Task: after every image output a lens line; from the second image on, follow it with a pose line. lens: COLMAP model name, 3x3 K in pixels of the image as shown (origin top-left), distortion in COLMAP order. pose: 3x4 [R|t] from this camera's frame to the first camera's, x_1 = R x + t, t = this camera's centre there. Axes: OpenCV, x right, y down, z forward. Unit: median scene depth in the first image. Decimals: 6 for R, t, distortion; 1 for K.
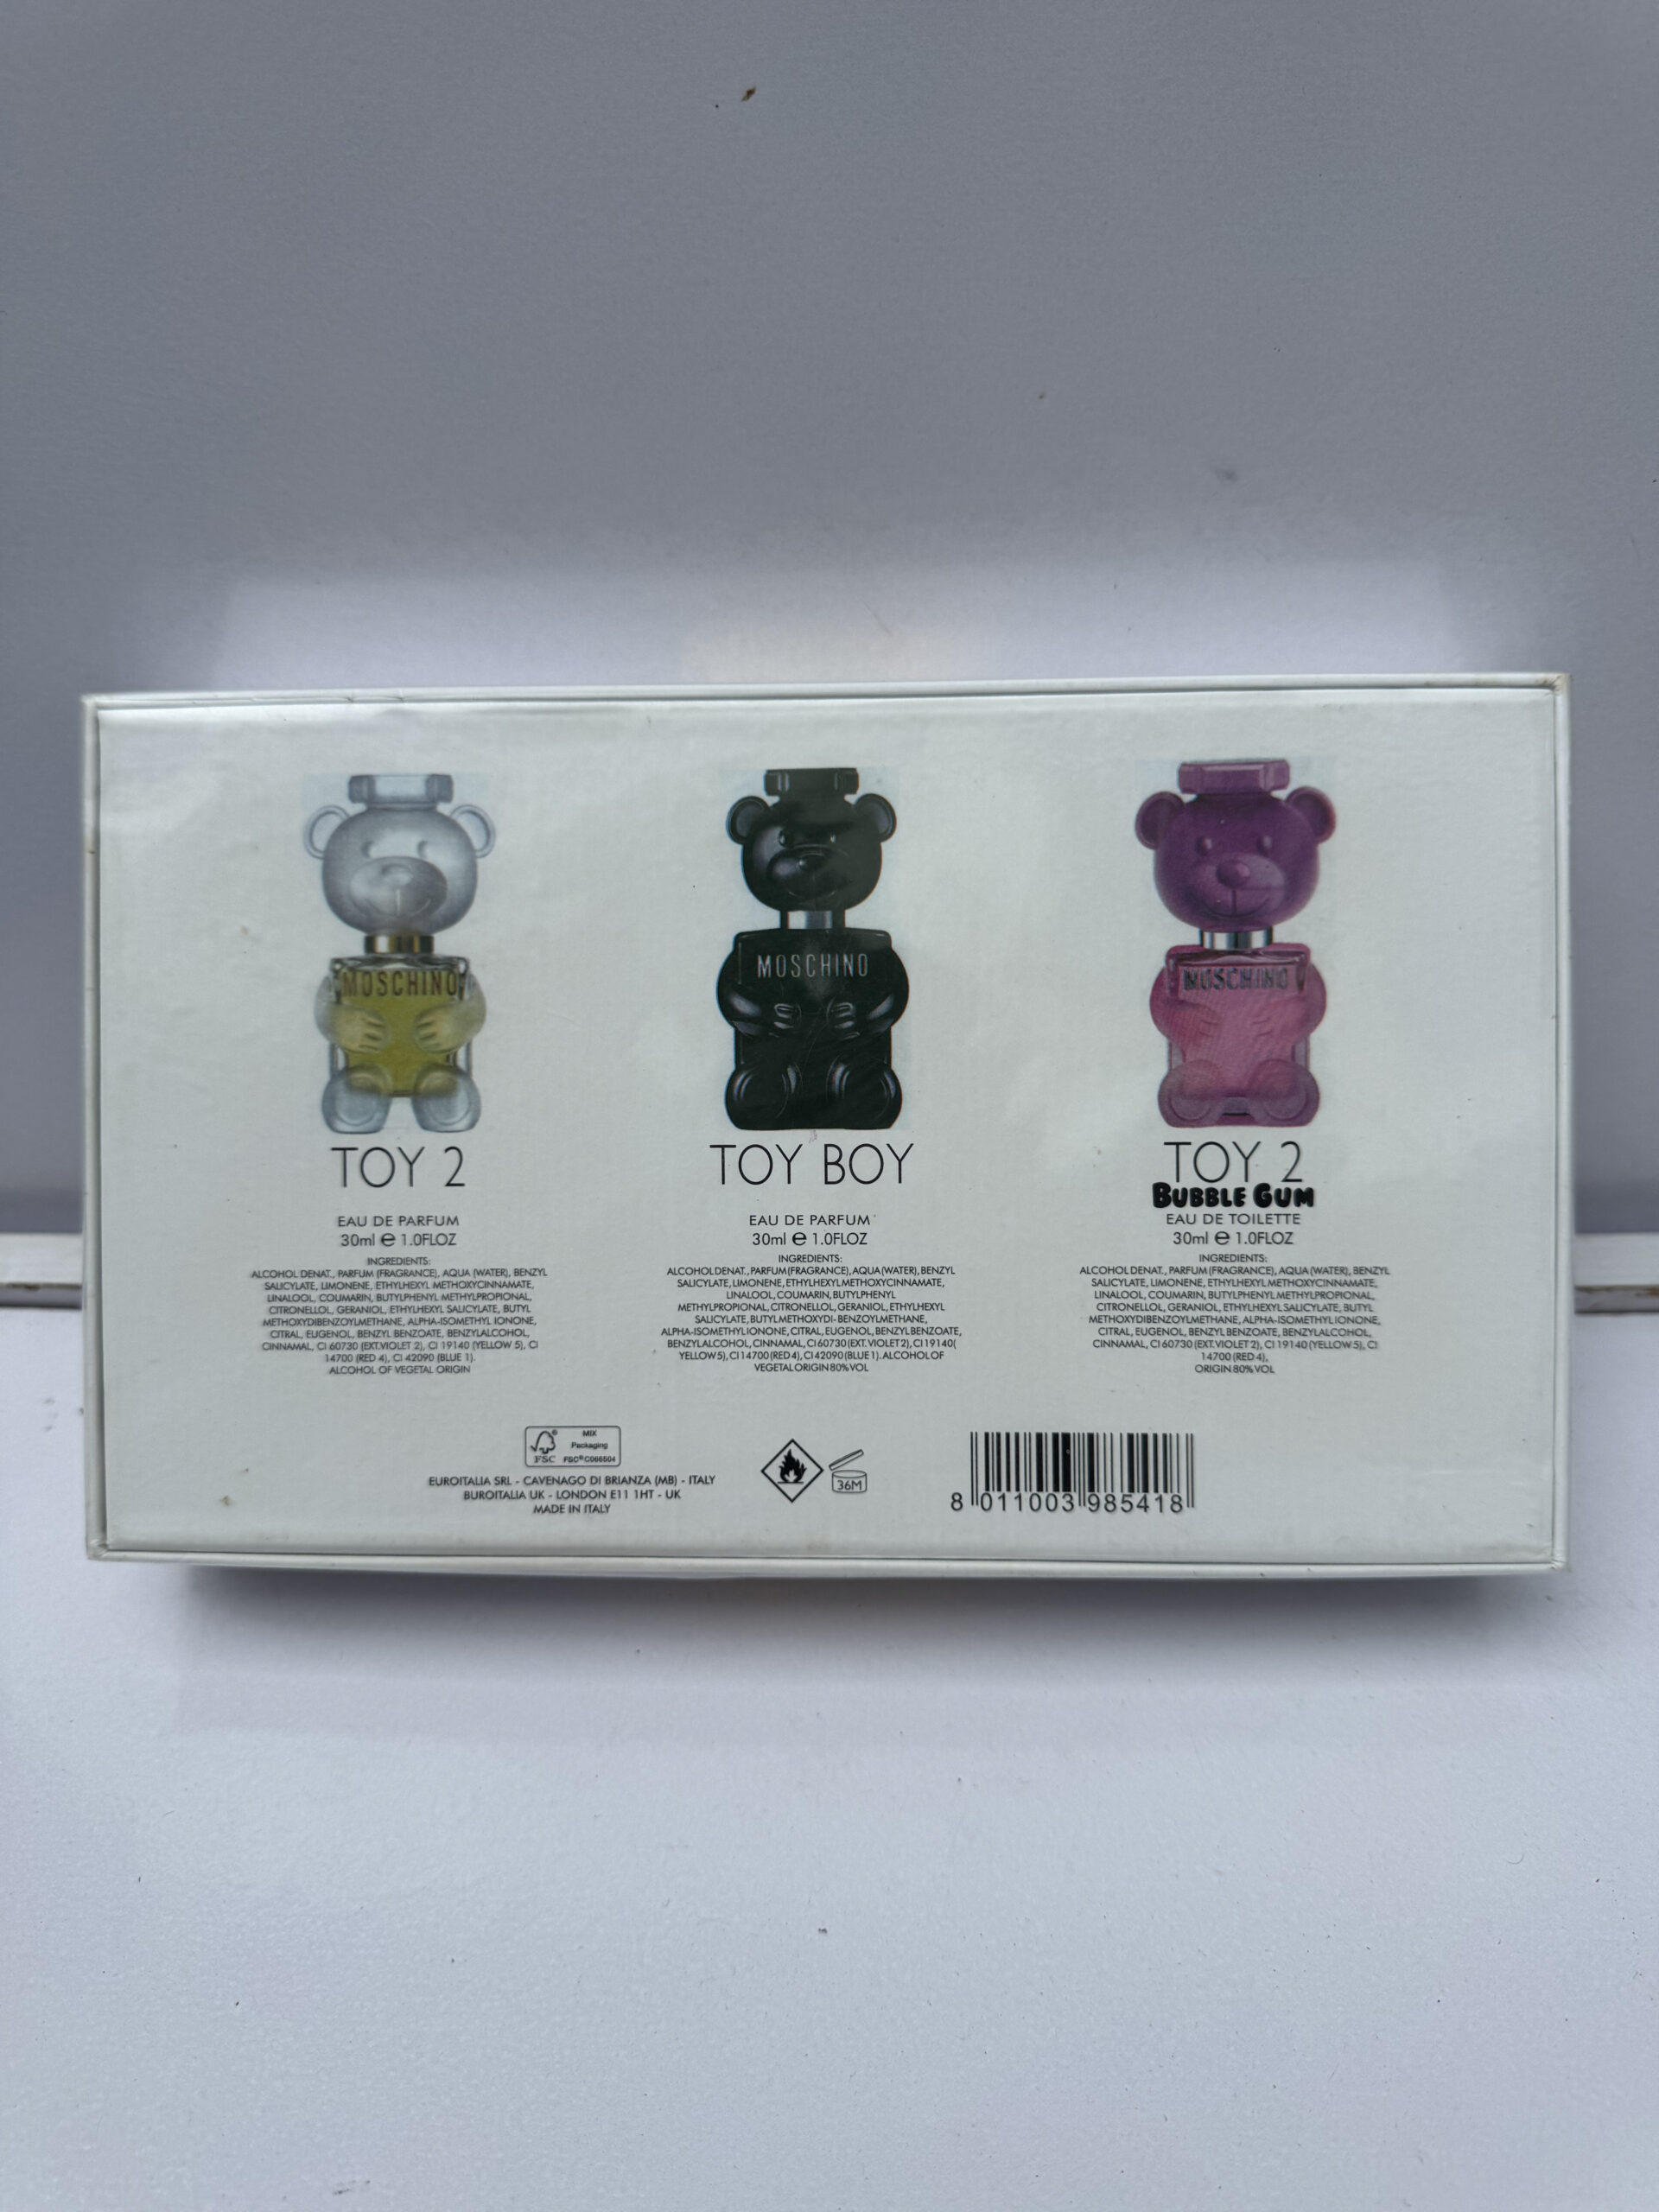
lens RADIAL K [[1628.4, 0, 831.4], [0, 1628.4, 1107.6], [0, 0, 1]] dist [-0.035362, 0.006884]
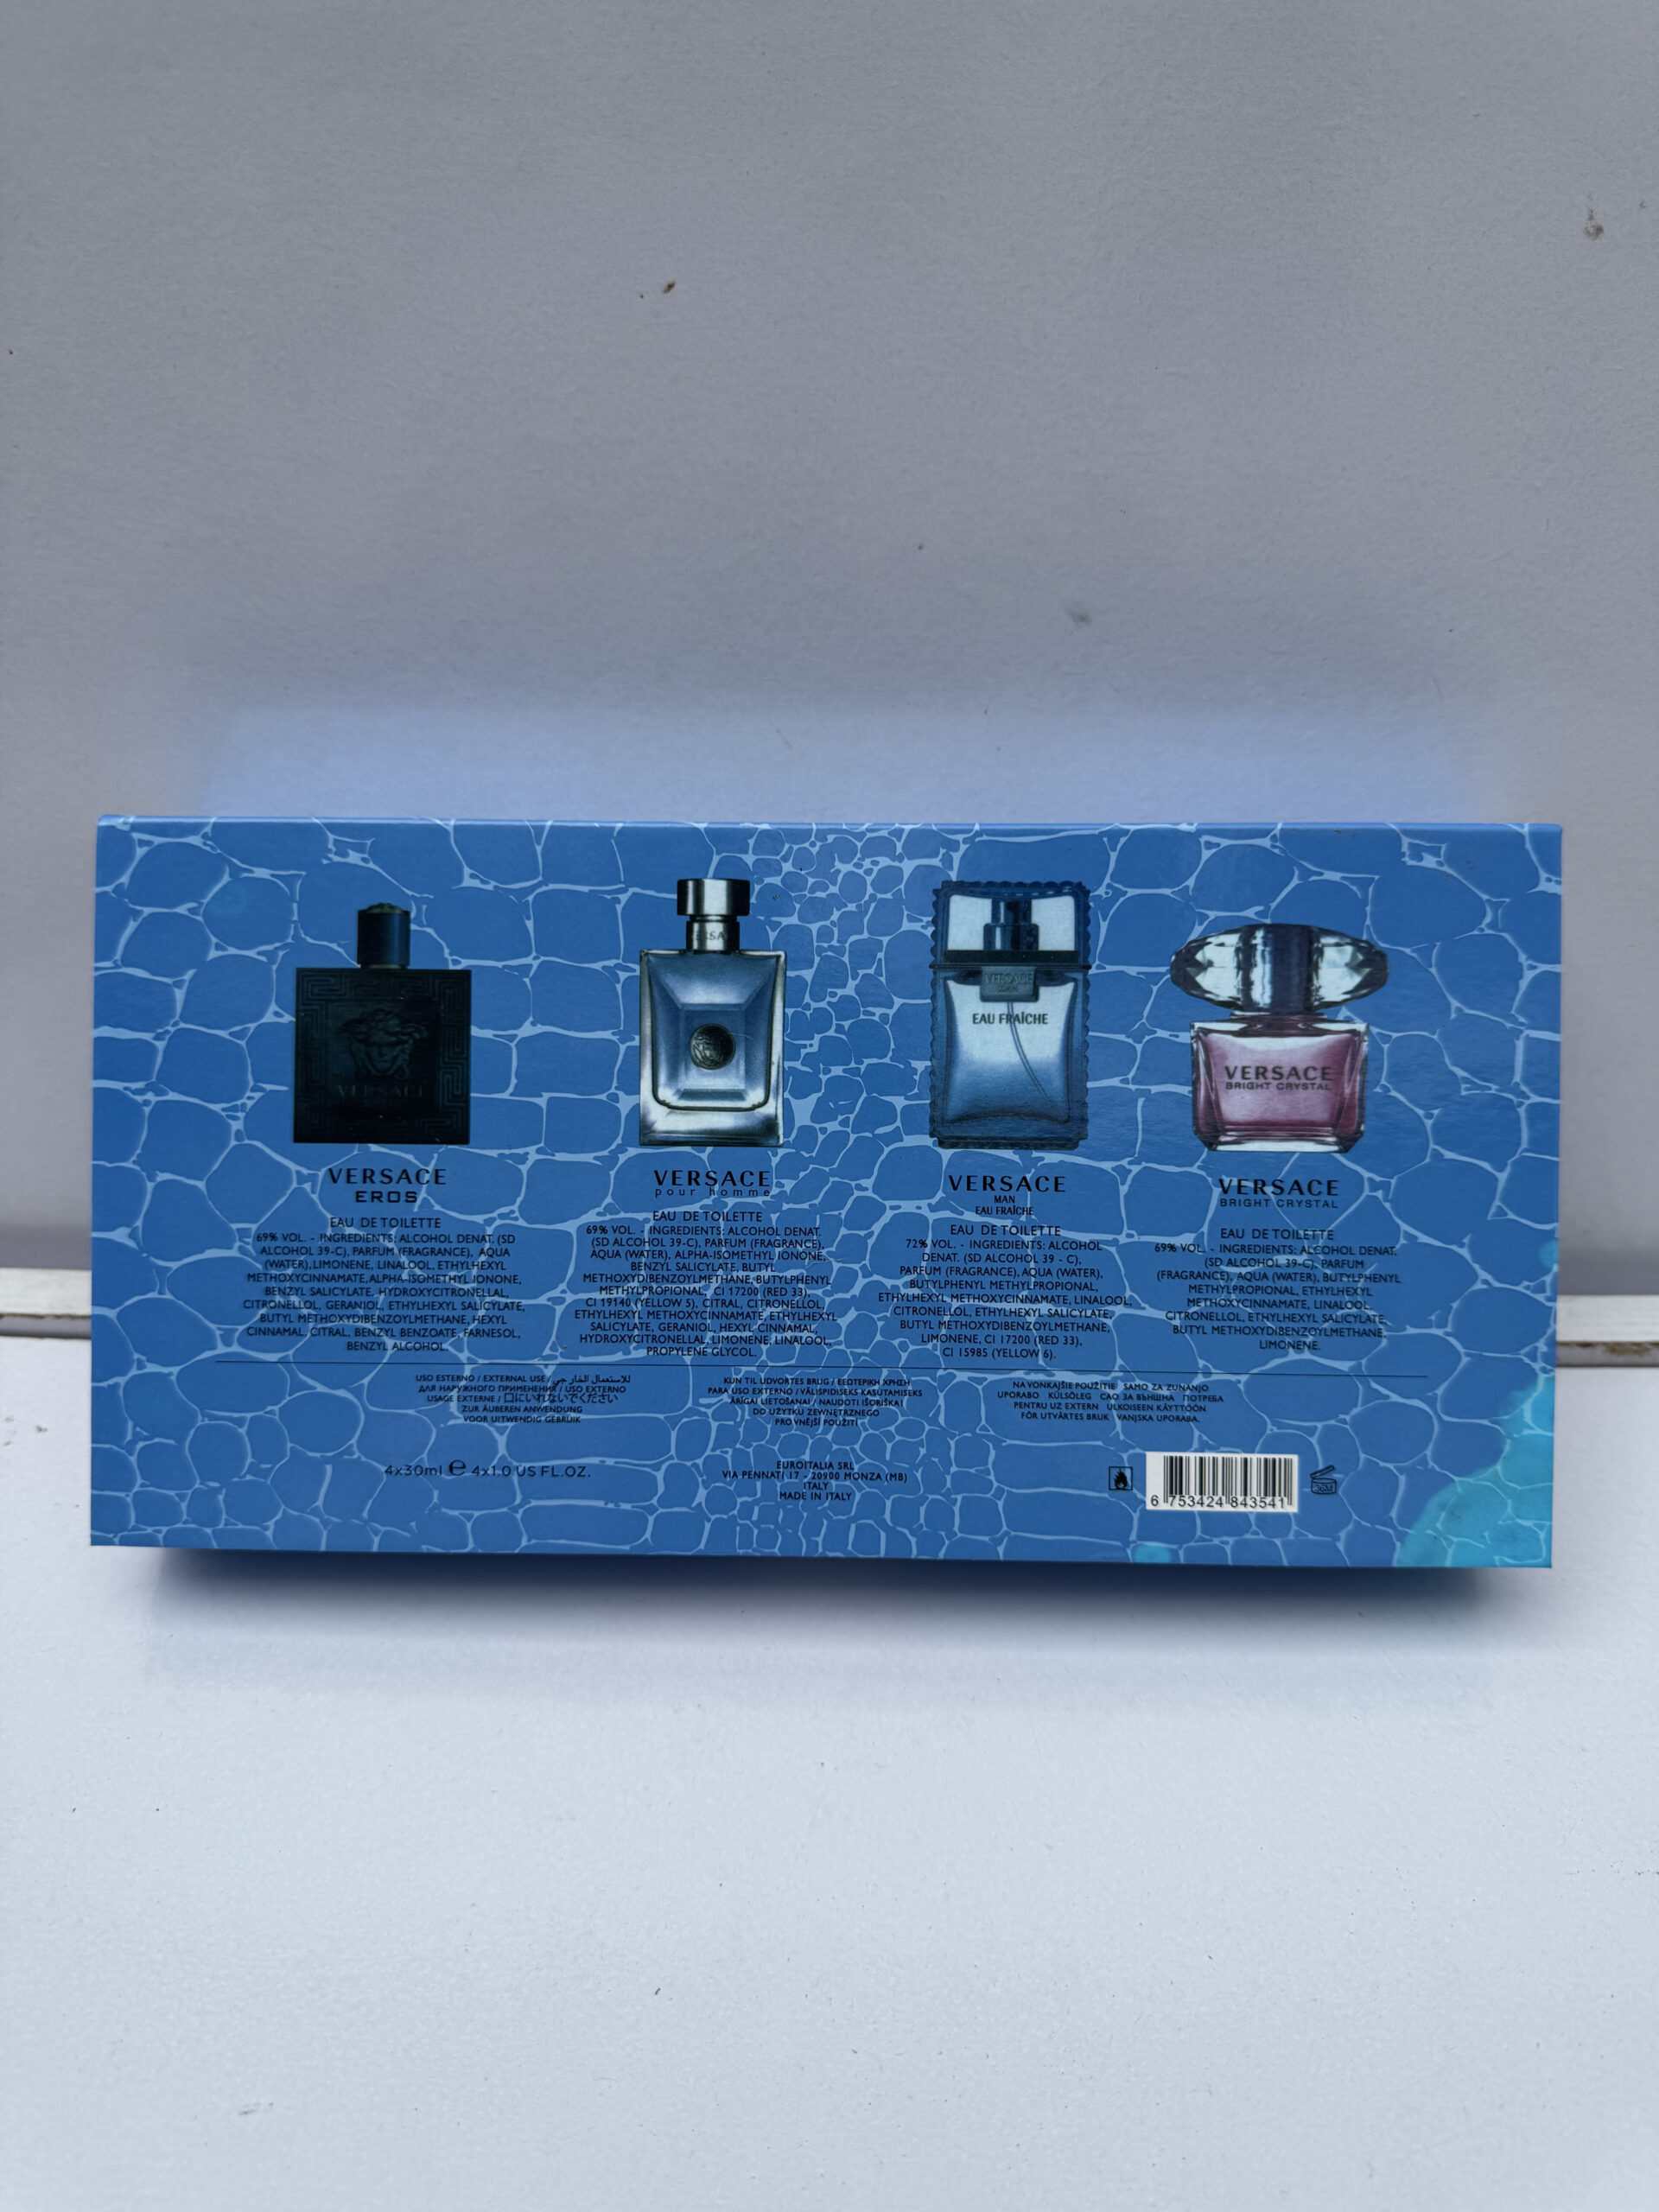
lens RADIAL K [[1624.1, 0, 830.4], [0, 1624.1, 1108.3], [0, 0, 1]] dist [-0.035246, 0.010943]
pose [[0.999544, 0.021432, 0.021288, 0.055133], [-0.020224, 0.998259, -0.055413, 0.029308], [-0.022439, 0.054957, 0.998237, -0.143215]]
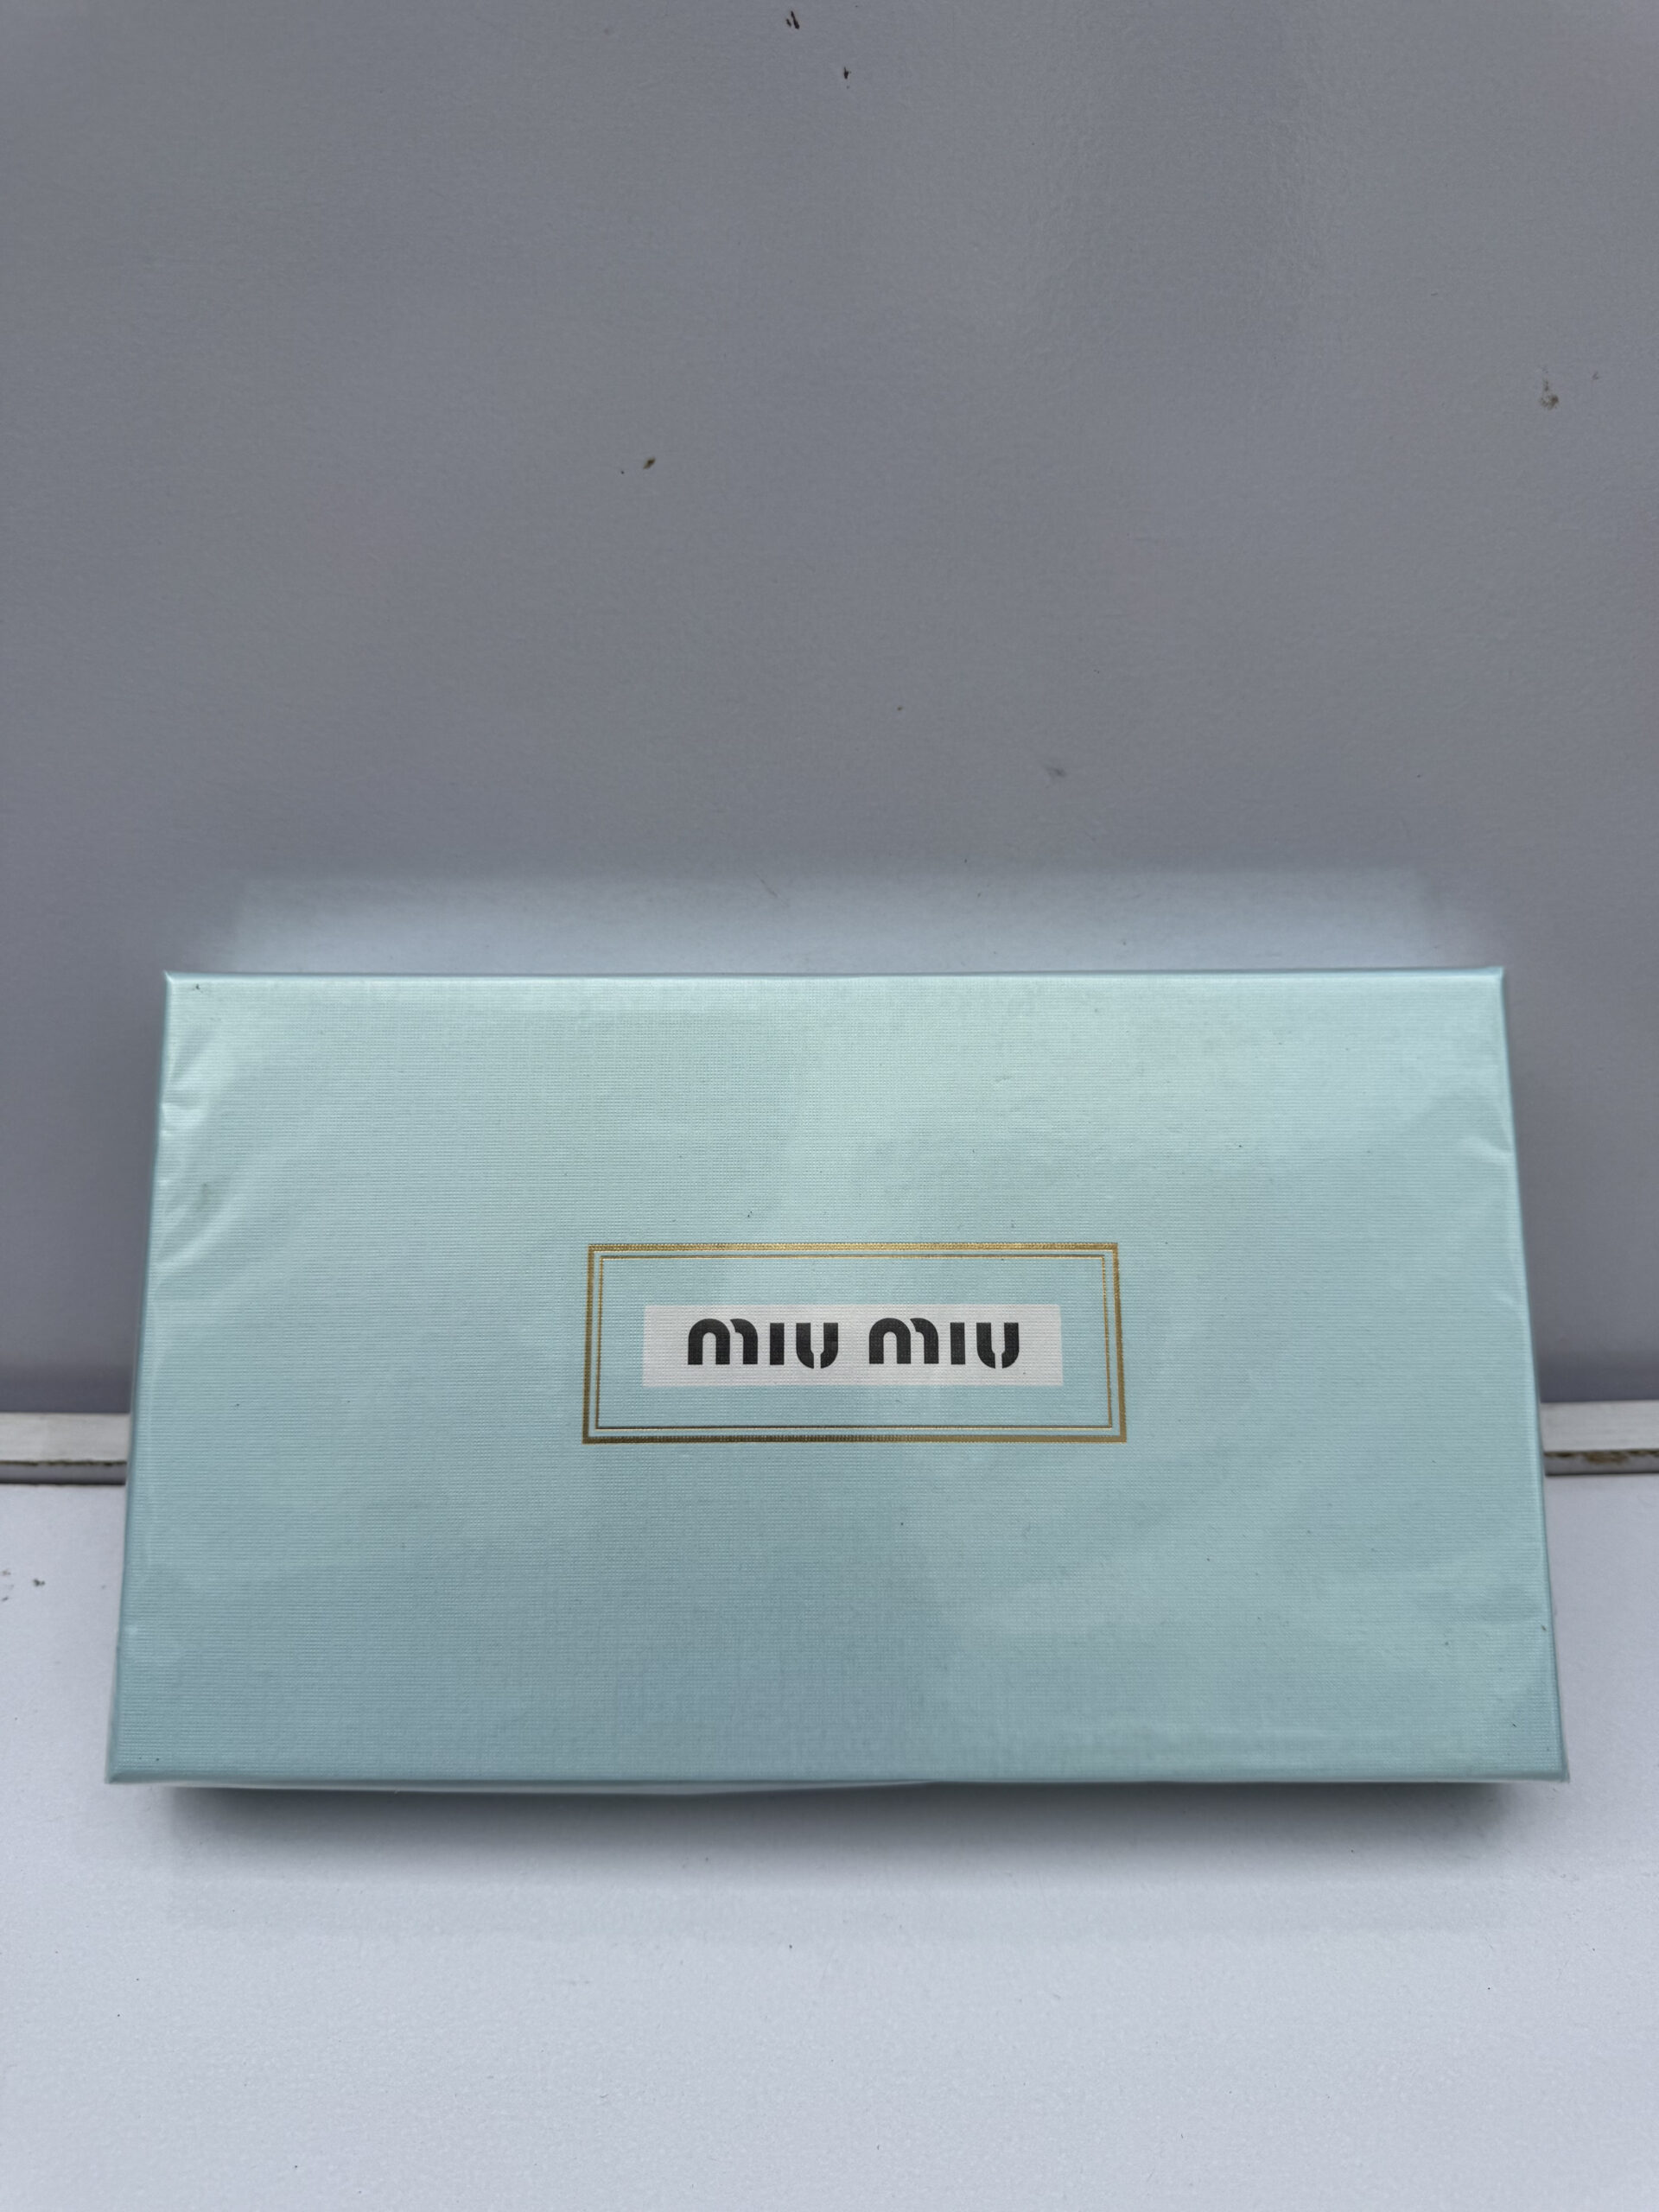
lens RADIAL K [[1629.1, 0, 832.3], [0, 1629.1, 1103.3], [0, 0, 1]] dist [-0.024079, -0.000542]
pose [[0.999101, 0.000580, 0.042378, 0.034112], [0.002321, 0.997658, -0.068365, -0.077908], [-0.042319, 0.068402, 0.996760, -0.175160]]
